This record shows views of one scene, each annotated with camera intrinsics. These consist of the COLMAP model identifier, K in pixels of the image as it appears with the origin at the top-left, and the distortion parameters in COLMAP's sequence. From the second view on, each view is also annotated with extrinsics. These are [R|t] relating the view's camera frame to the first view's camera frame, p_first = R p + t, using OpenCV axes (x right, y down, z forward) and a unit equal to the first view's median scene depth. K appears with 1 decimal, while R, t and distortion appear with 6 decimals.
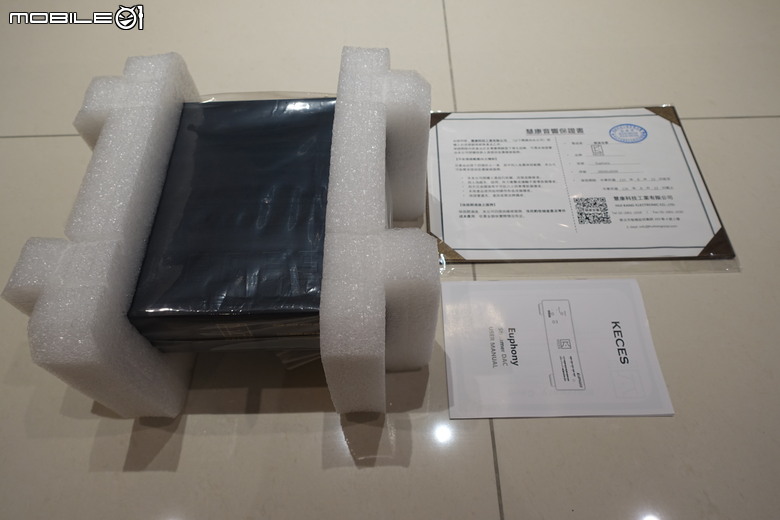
lens RADIAL K [[527.0, 0, 390.0], [0, 527.0, 260.0], [0, 0, 1]] dist [0.007787, -0.000854]
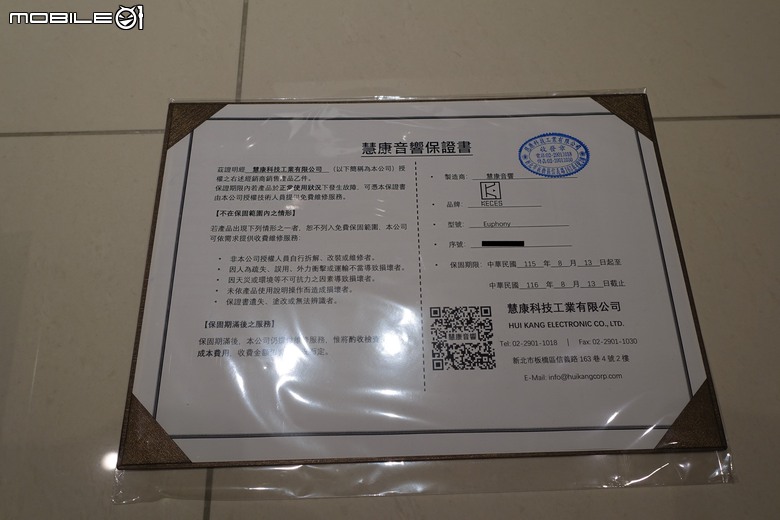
lens RADIAL K [[527.0, 0, 390.0], [0, 527.0, 260.0], [0, 0, 1]] dist [0.007787, -0.000854]
pose [[0.999191, -0.011542, 0.038533, 0.282523], [0.003326, 0.978375, 0.206813, -0.260279], [-0.040087, -0.206518, 0.977621, 0.500294]]
